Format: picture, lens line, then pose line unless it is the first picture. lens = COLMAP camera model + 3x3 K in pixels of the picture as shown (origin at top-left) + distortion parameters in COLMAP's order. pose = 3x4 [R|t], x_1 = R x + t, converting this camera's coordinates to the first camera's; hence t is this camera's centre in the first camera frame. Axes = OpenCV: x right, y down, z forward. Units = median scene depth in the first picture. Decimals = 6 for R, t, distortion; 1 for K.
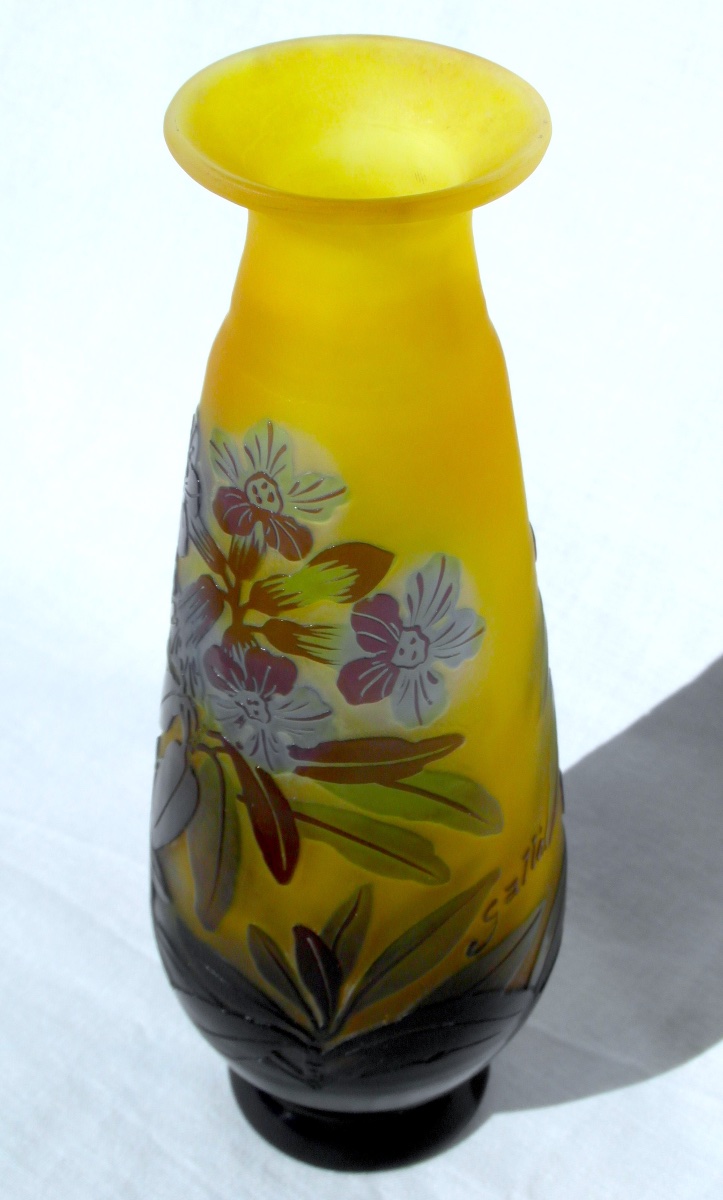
lens RADIAL K [[1982.1, 0, 365.8], [0, 1982.1, 600.2], [0, 0, 1]] dist [-0.390561, 0.000000]
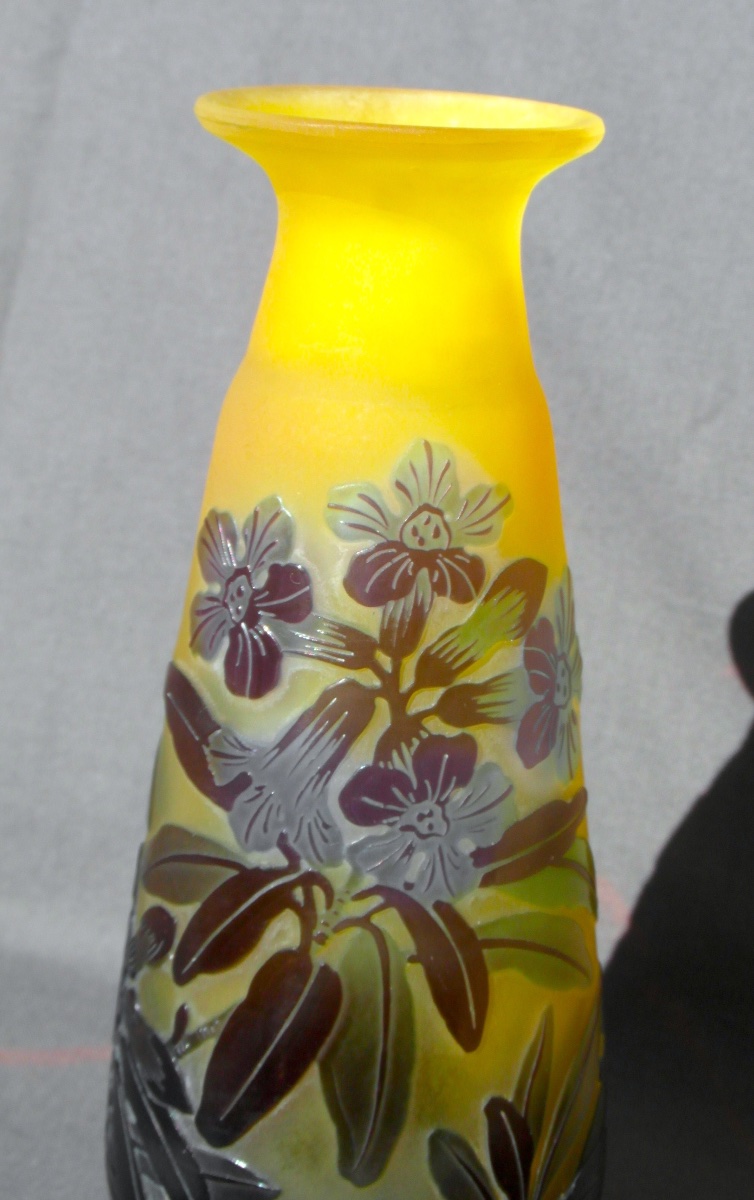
lens RADIAL K [[2063.9, 0, 381.4], [0, 2063.9, 602.1], [0, 0, 1]] dist [-0.255181, 0.000000]
pose [[0.701107, -0.221450, 0.677798, -0.648072], [0.430665, 0.889104, -0.154987, 0.099409], [-0.568311, 0.400567, 0.718728, 0.352582]]
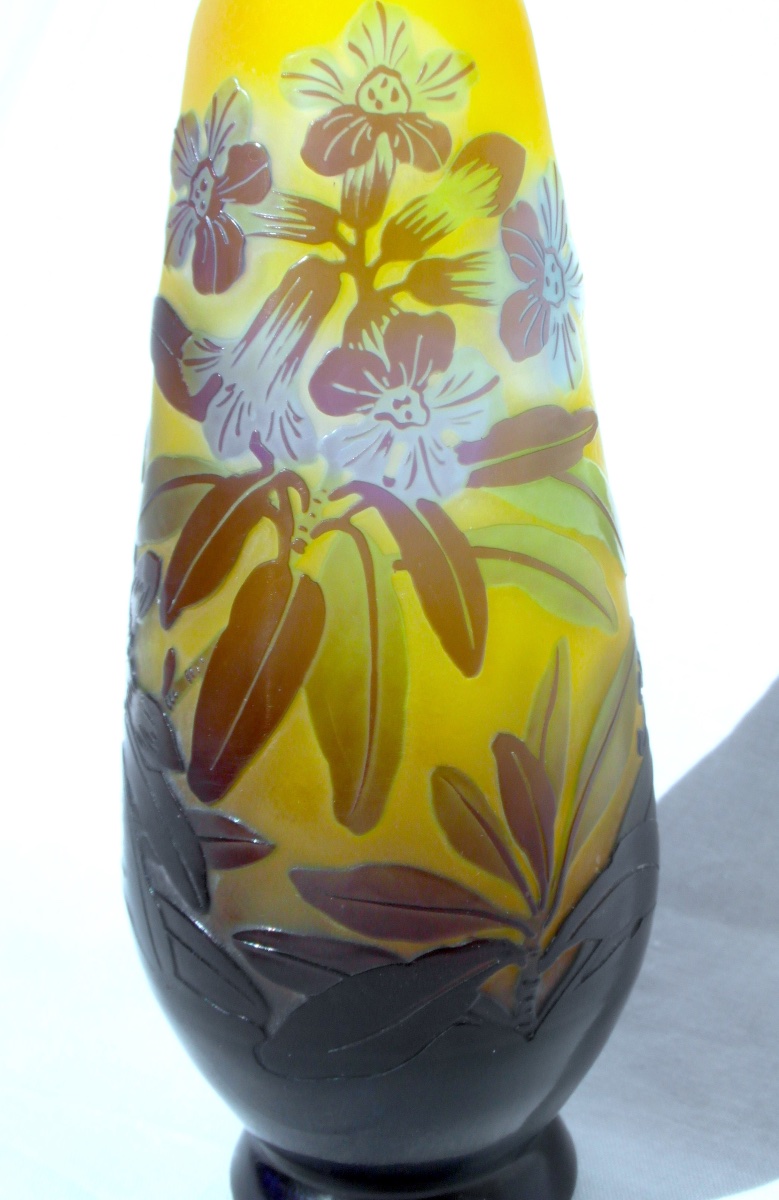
lens RADIAL K [[1956.2, 0, 417.4], [0, 1956.2, 606.9], [0, 0, 1]] dist [-0.236439, 0.000000]
pose [[0.758999, -0.213302, 0.615161, -0.553342], [0.444361, 0.860265, -0.249973, 0.321924], [-0.475882, 0.463083, 0.747723, 0.460281]]
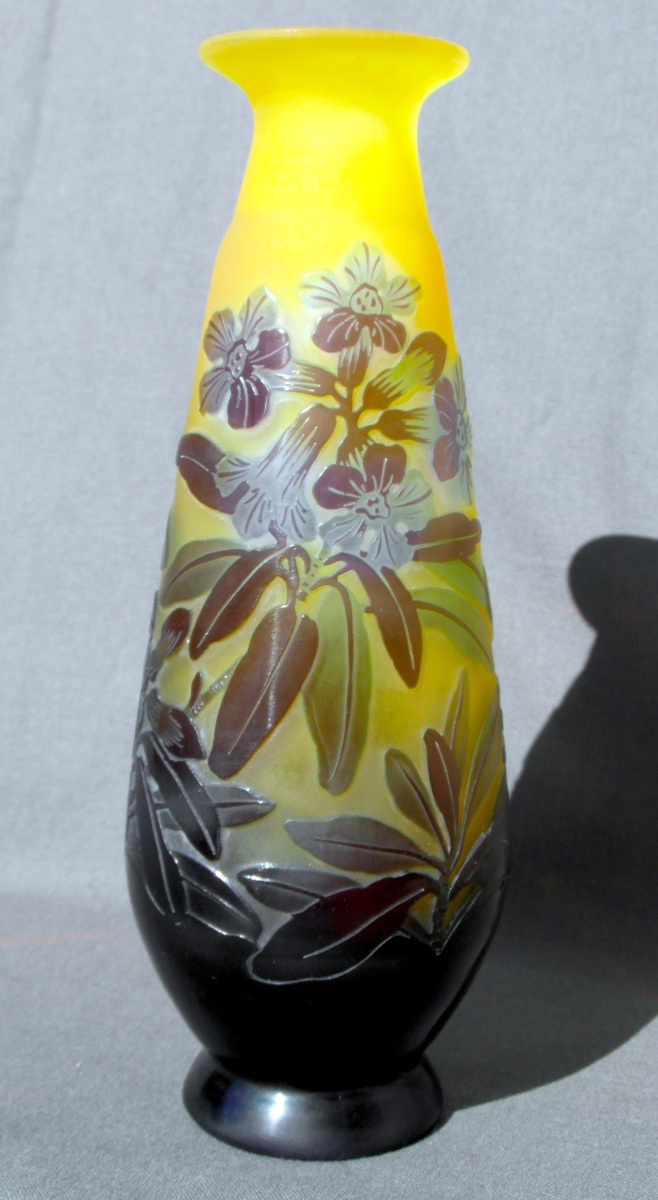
lens RADIAL K [[2044.1, 0, 298.2], [0, 2044.1, 579.2], [0, 0, 1]] dist [-0.316325, 0.000000]
pose [[0.658915, -0.081020, 0.747842, -1.024076], [0.473128, 0.817540, -0.328297, 0.478311], [-0.584792, 0.570144, 0.577022, 0.346166]]
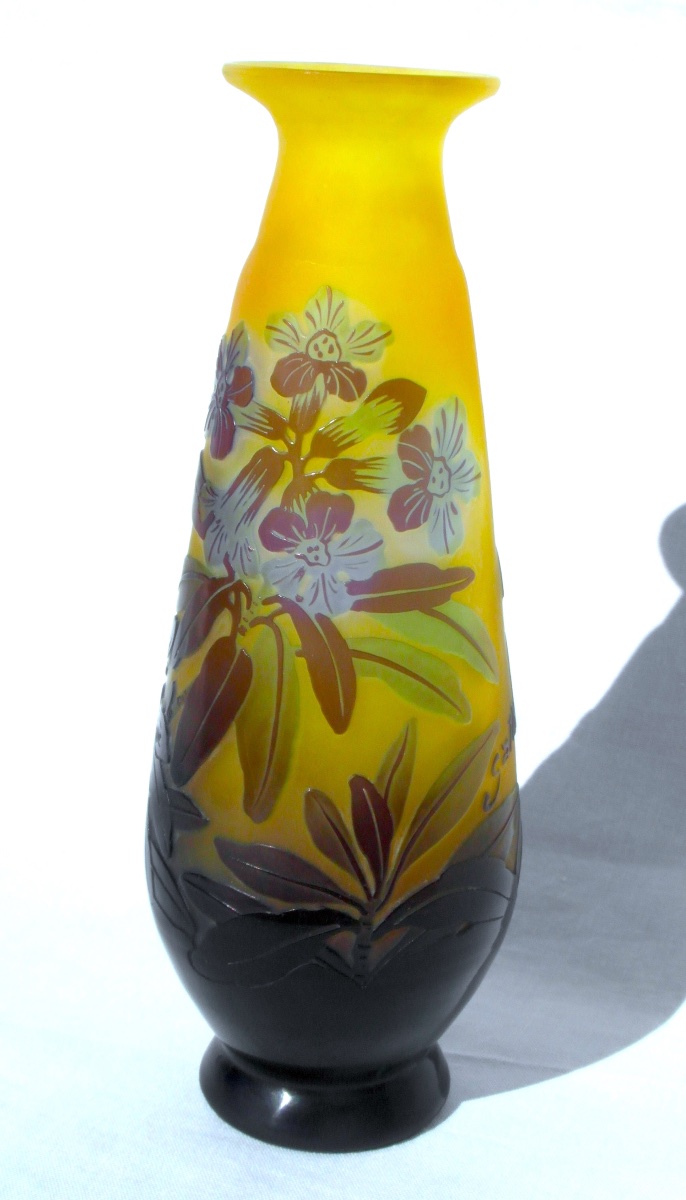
lens RADIAL K [[2107.1, 0, 335.4], [0, 2107.1, 599.3], [0, 0, 1]] dist [-0.233629, 0.000000]
pose [[0.934738, -0.074282, 0.347488, -0.497323], [0.204168, 0.912643, -0.354116, 0.541771], [-0.290828, 0.401951, 0.868248, -0.104074]]
